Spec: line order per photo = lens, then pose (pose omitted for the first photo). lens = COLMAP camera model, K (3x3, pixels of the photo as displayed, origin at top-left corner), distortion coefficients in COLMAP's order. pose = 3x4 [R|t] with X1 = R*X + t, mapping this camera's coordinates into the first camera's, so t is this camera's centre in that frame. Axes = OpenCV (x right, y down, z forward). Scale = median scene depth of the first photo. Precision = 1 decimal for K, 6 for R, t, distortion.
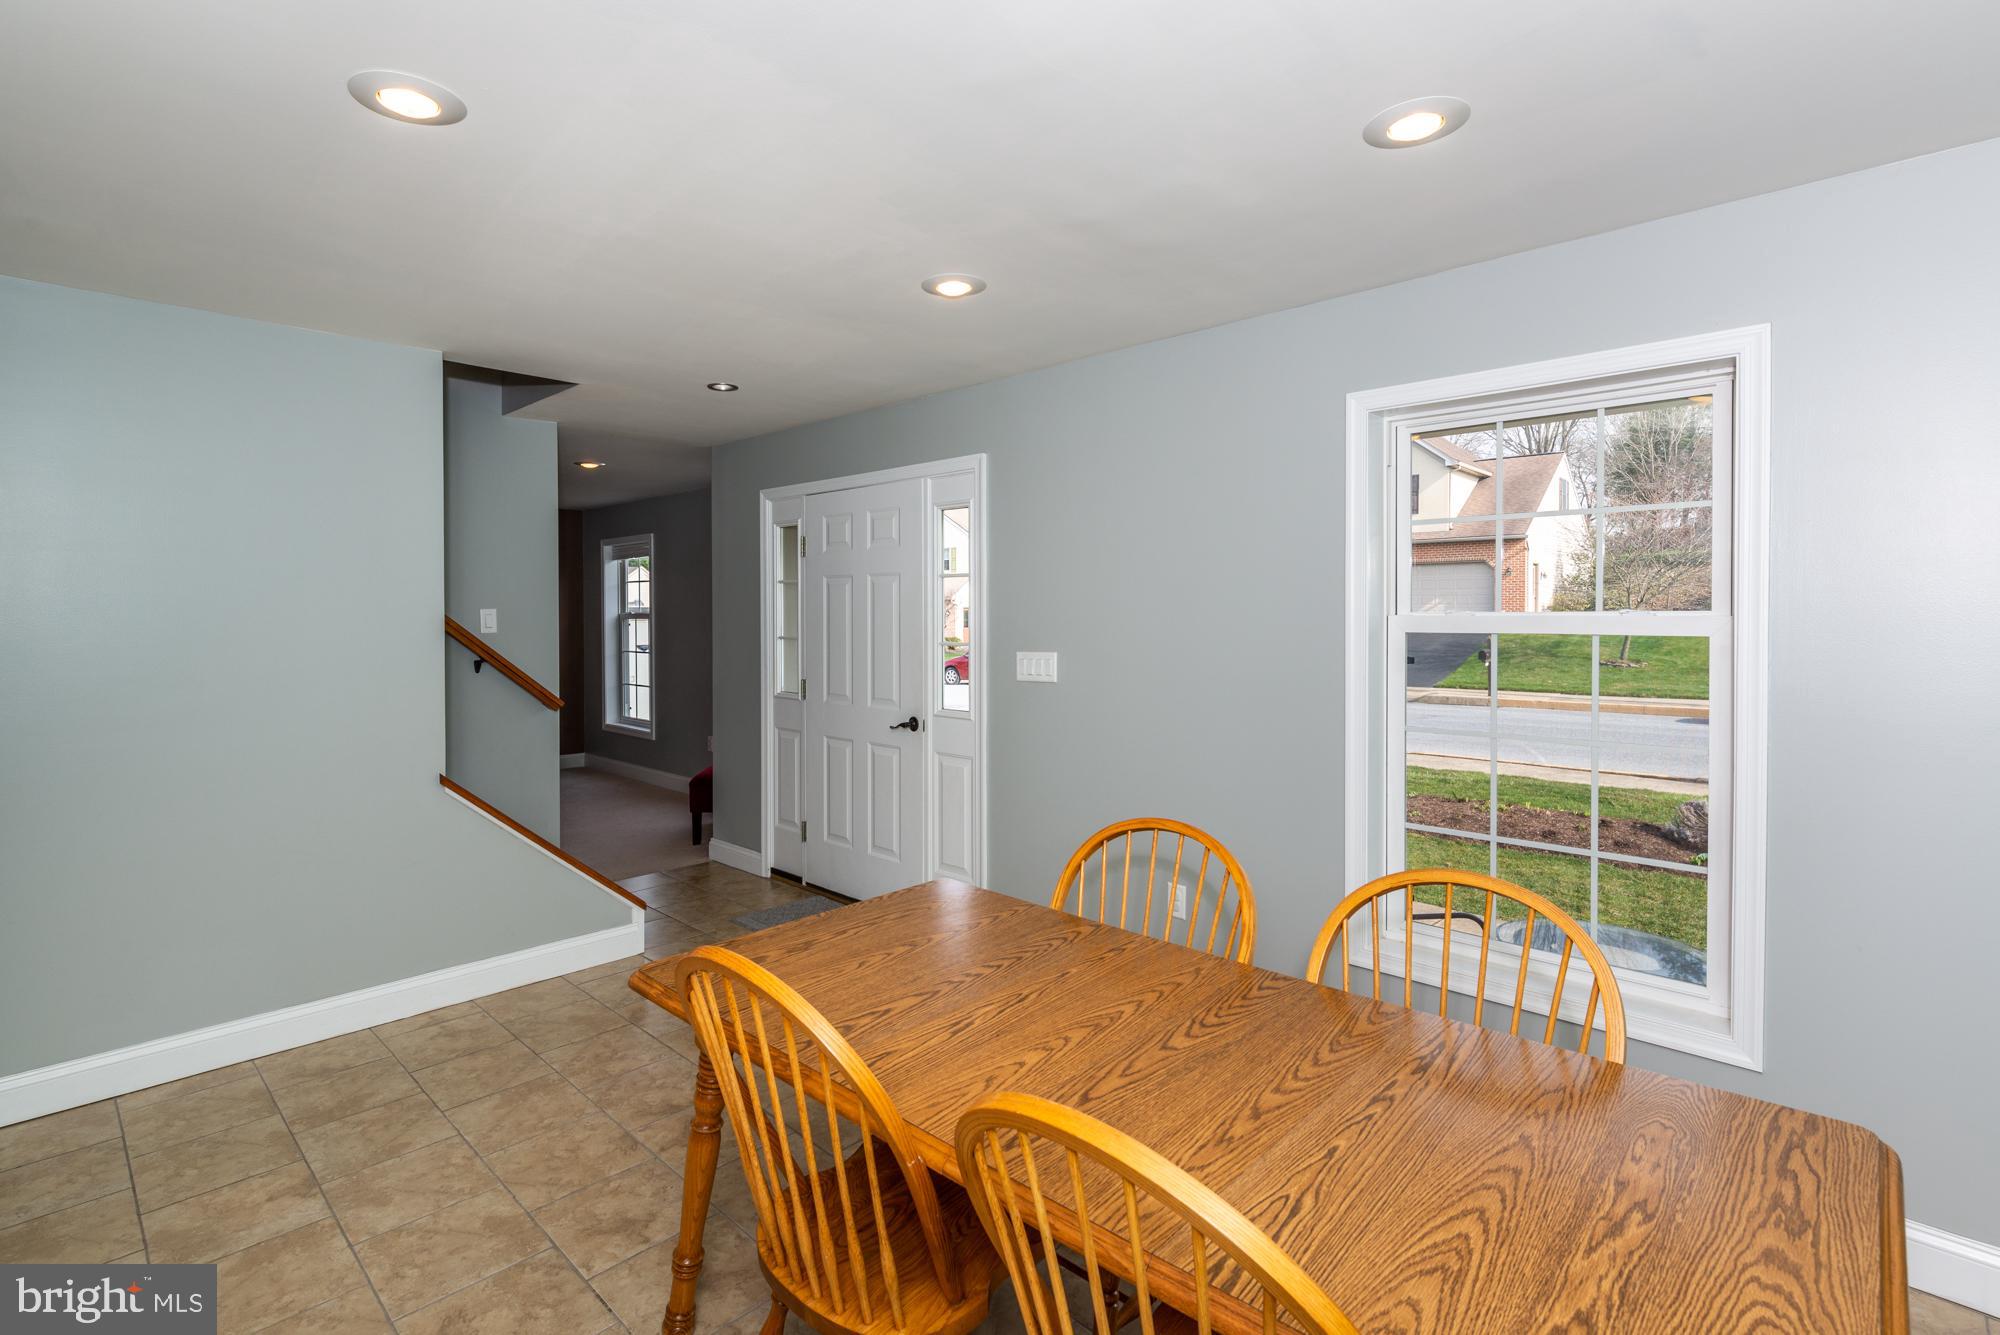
lens RADIAL K [[935.1, 0, 921.9], [0, 935.1, 626.9], [0, 0, 1]] dist [0.001466, -0.001159]
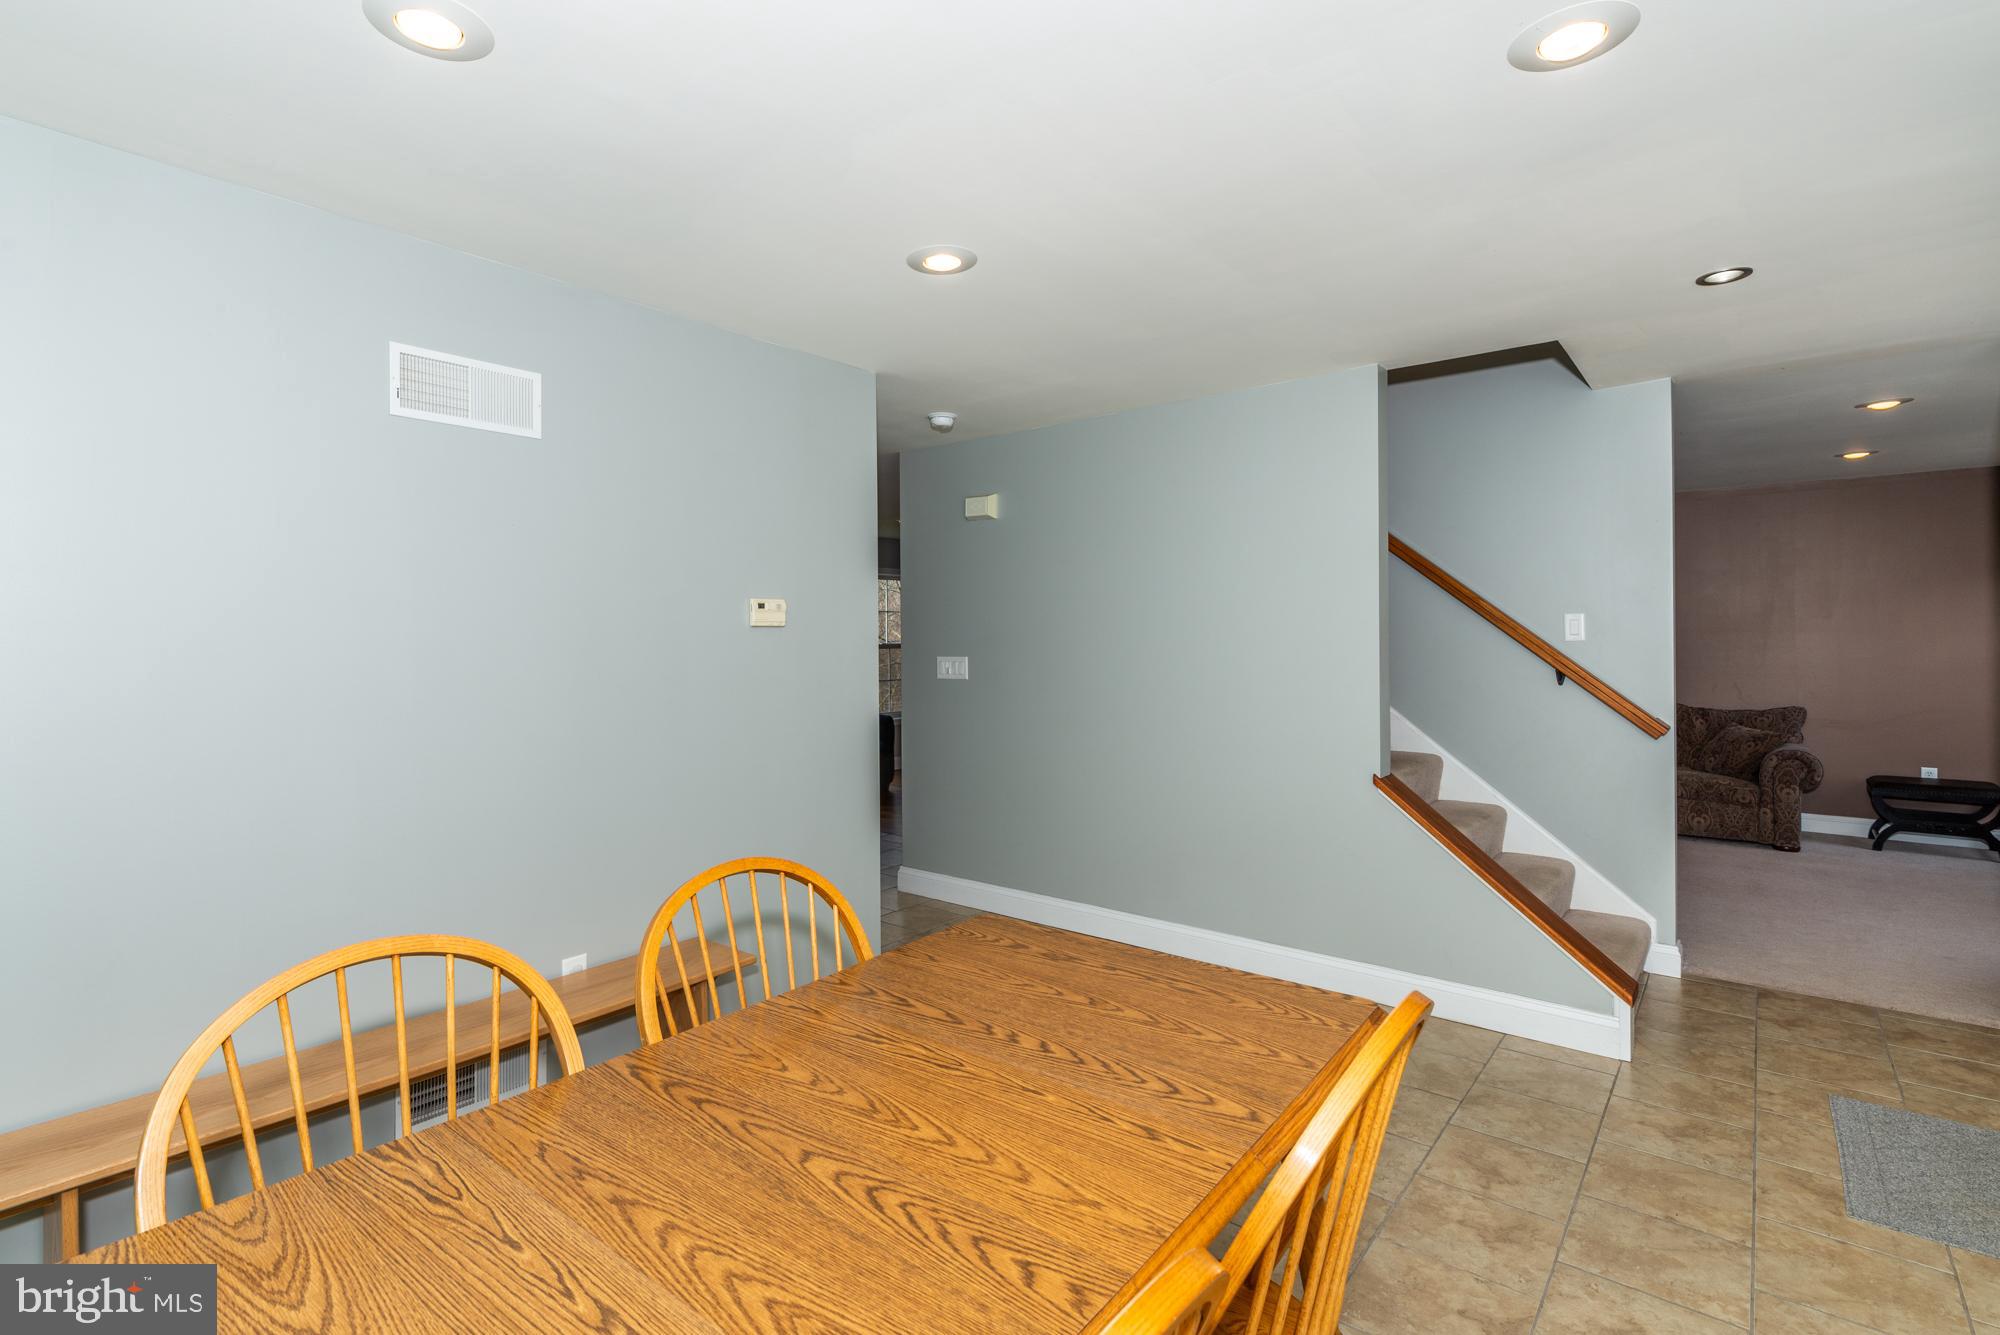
lens RADIAL K [[935.1, 0, 996.1], [0, 935.1, 646.2], [0, 0, 1]] dist [0.001466, -0.001159]
pose [[0.125398, 0.010084, -0.992055, 0.929775], [-0.008591, 0.999922, 0.009078, 0.020437], [0.992069, 0.007385, 0.125475, 0.941926]]
